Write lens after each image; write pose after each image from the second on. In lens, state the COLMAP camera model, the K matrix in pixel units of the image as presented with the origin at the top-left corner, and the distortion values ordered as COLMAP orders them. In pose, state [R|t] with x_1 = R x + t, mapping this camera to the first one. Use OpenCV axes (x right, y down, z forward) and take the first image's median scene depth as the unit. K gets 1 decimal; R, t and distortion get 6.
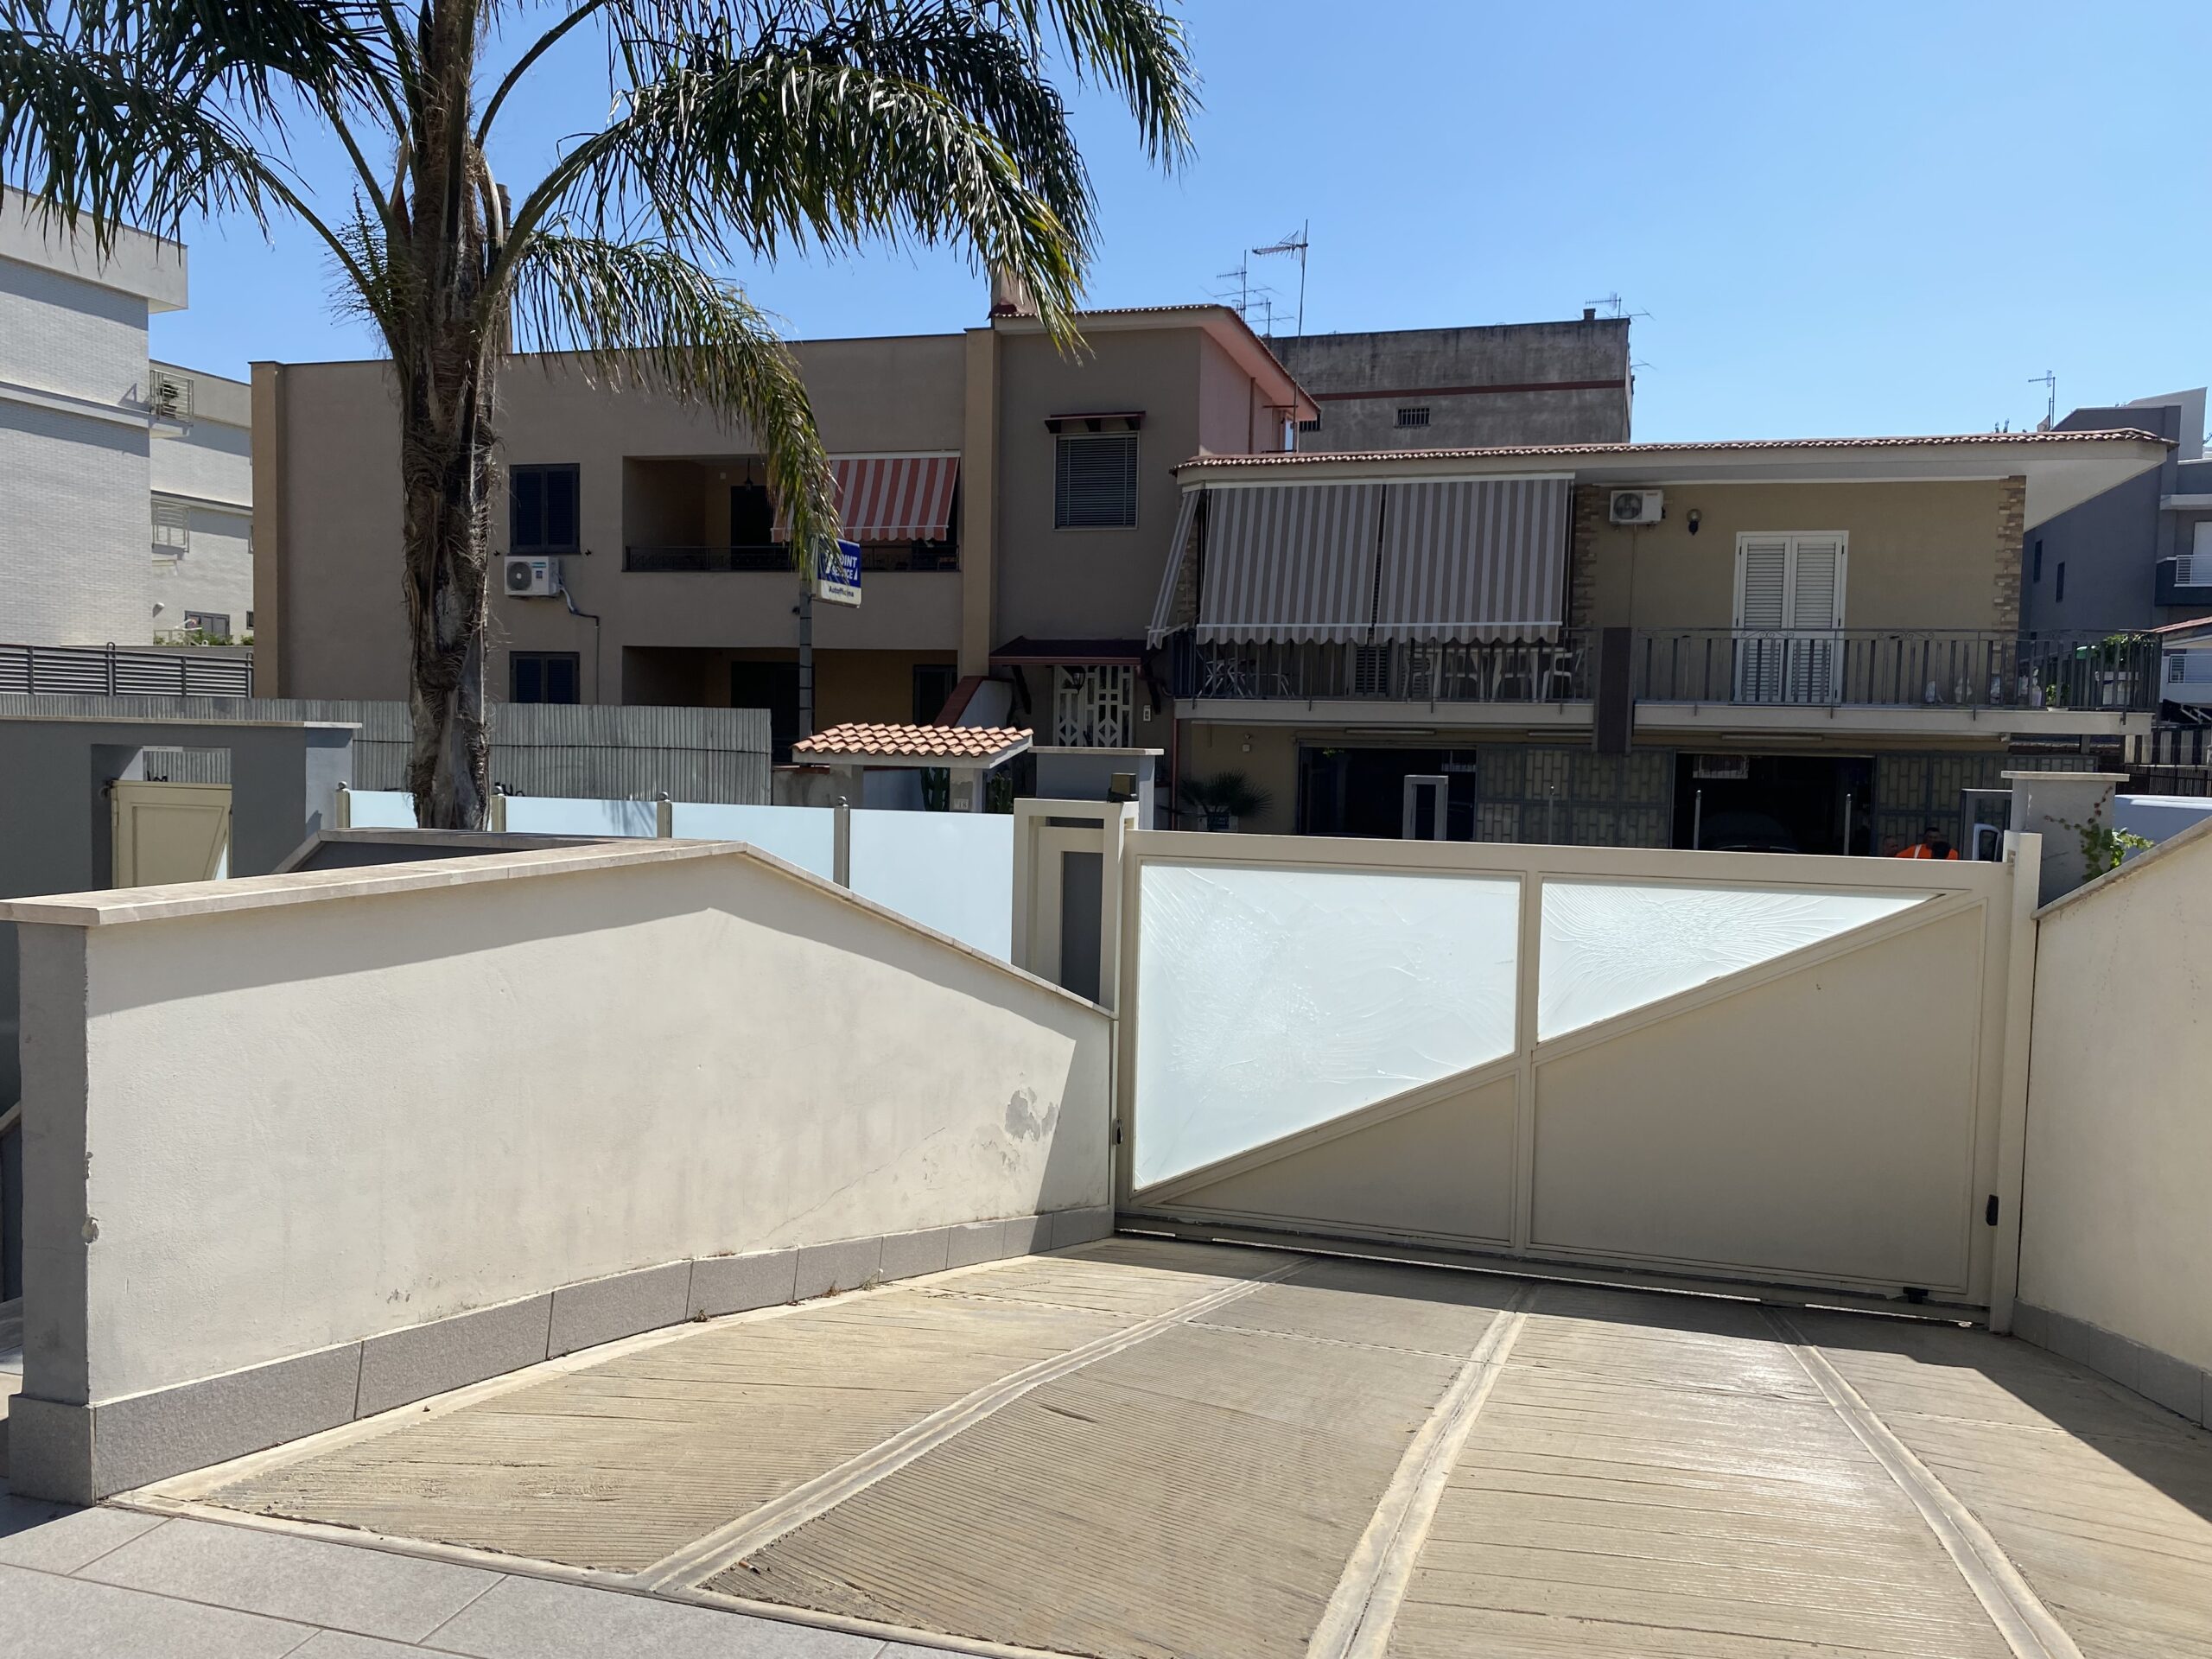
lens RADIAL K [[1687.2, 0, 1107.2], [0, 1687.2, 842.2], [0, 0, 1]] dist [0.051287, -0.075244]
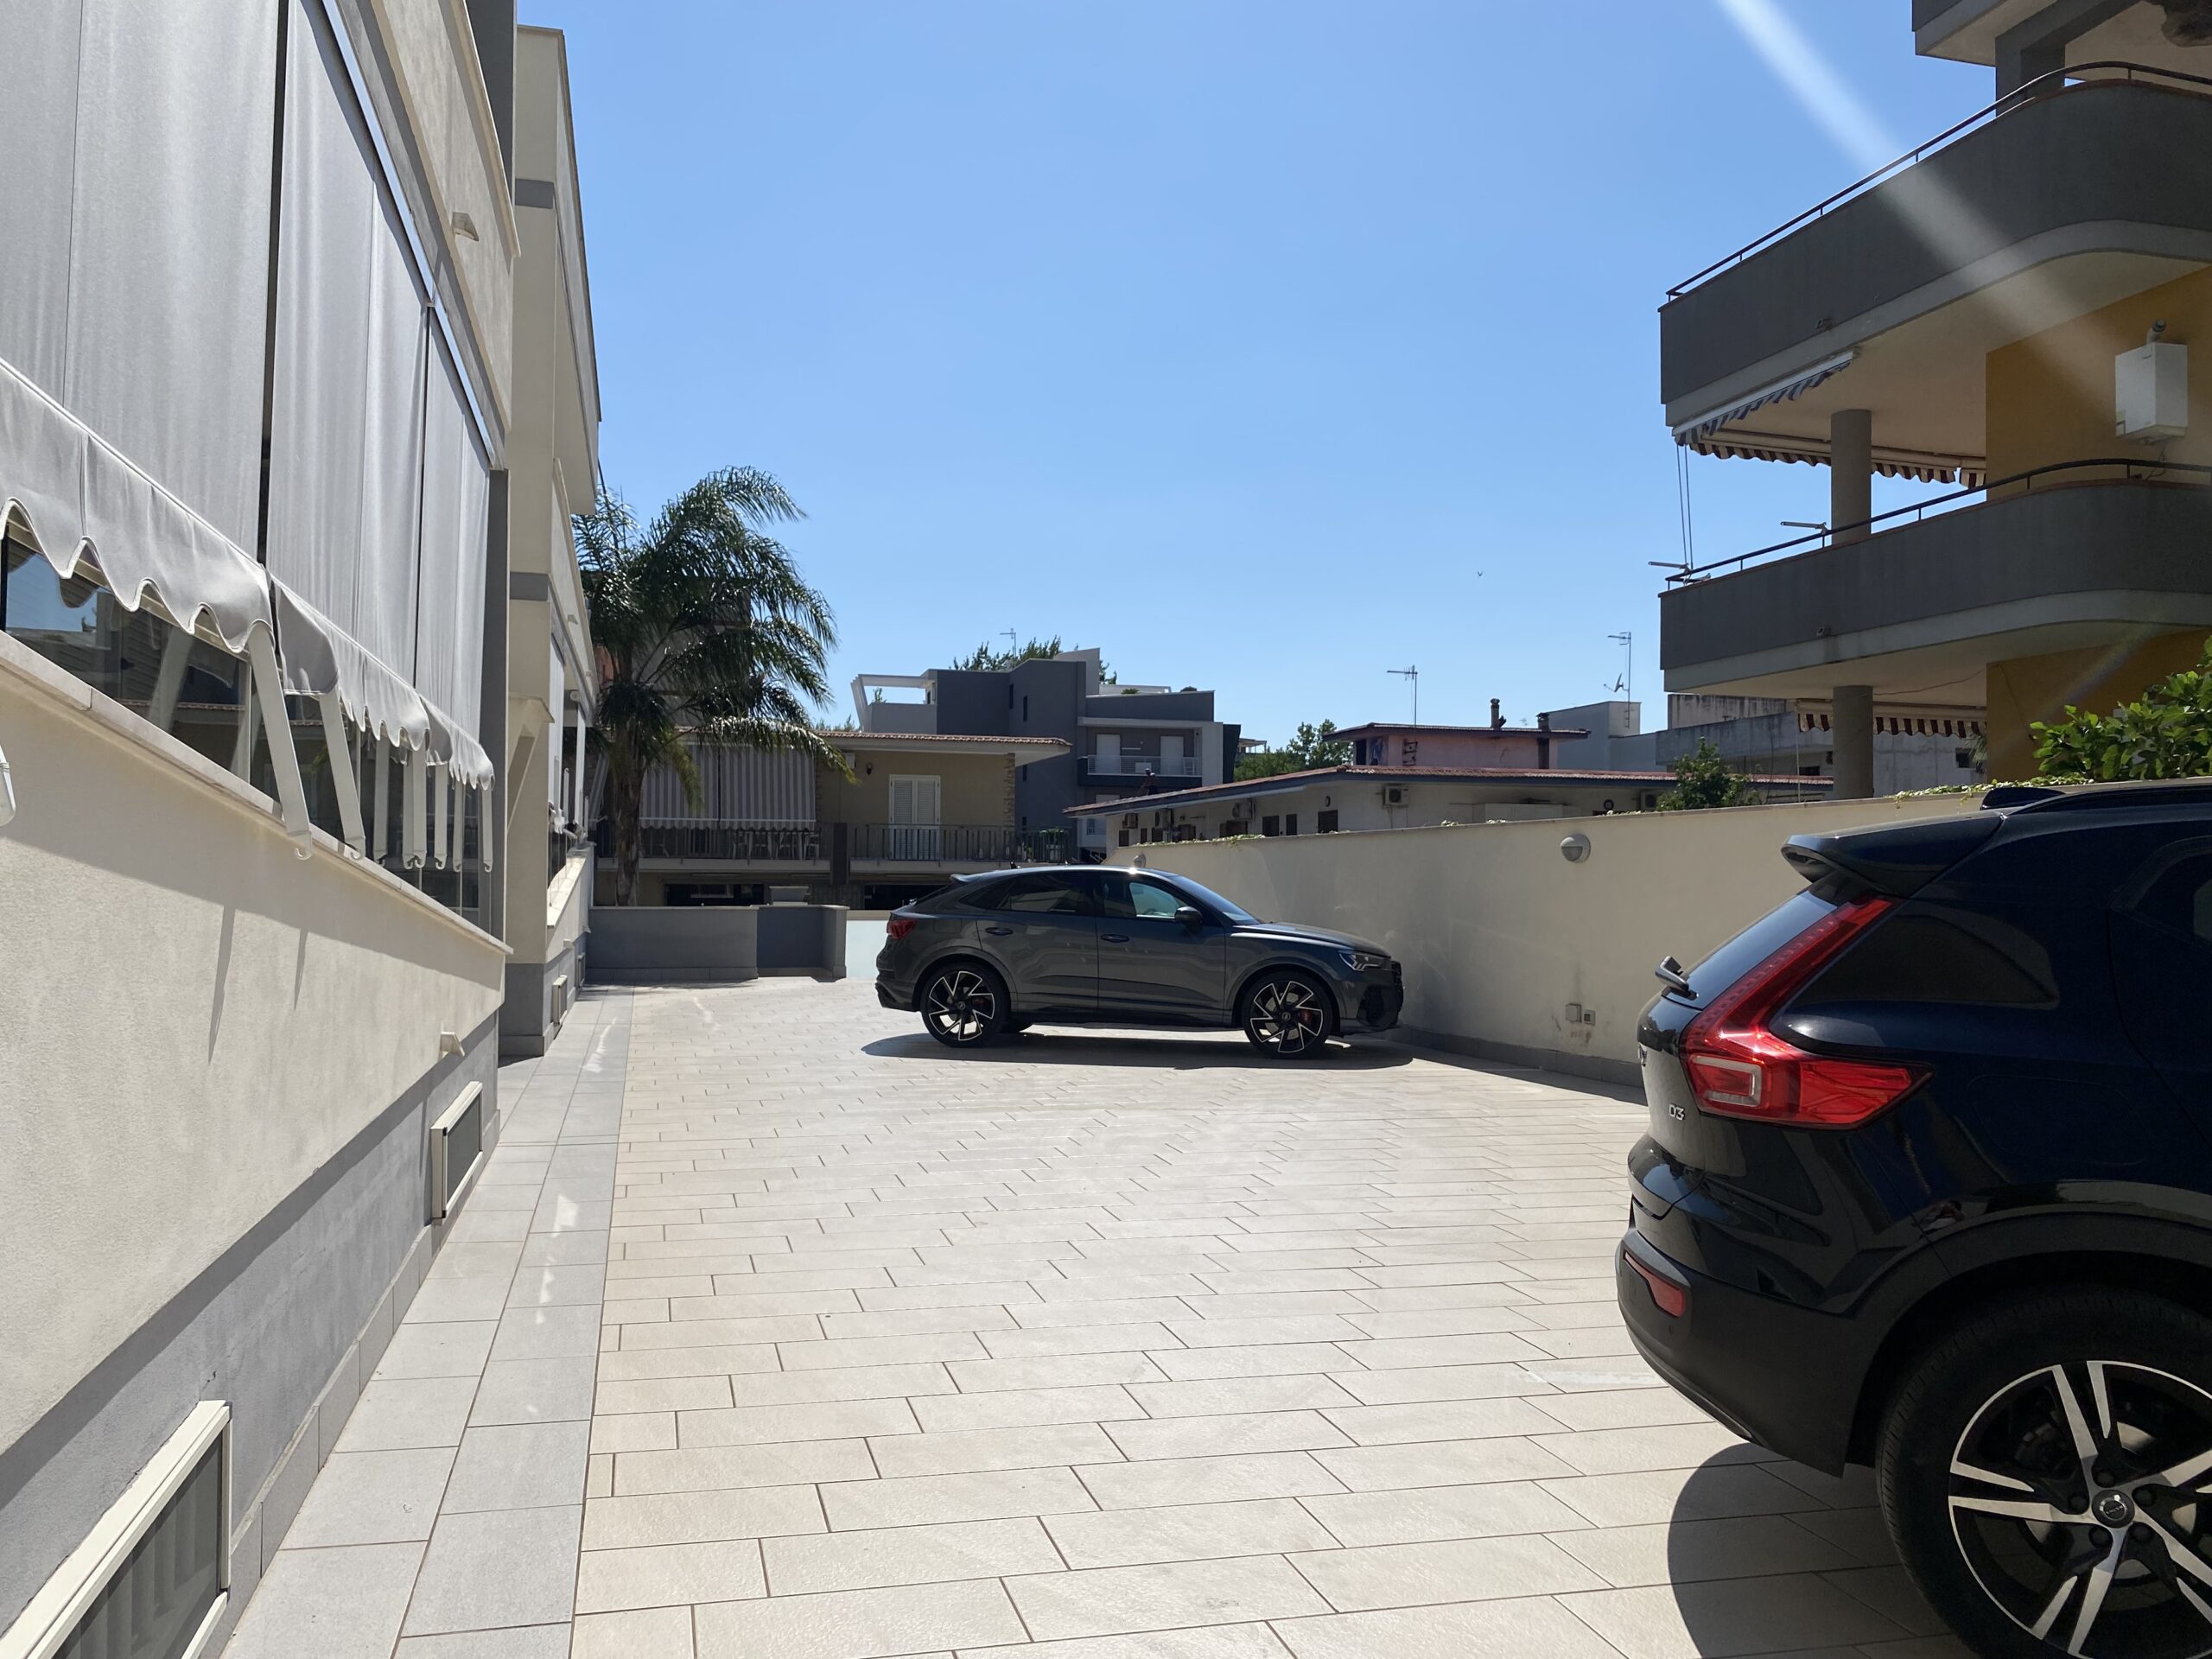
lens RADIAL K [[1687.2, 0, 1107.2], [0, 1687.2, 842.2], [0, 0, 1]] dist [0.051287, -0.075244]
pose [[0.848119, -0.008614, 0.529736, -0.479388], [0.050142, 0.996685, -0.064072, 0.039695], [-0.527428, 0.080903, 0.845739, -0.837170]]
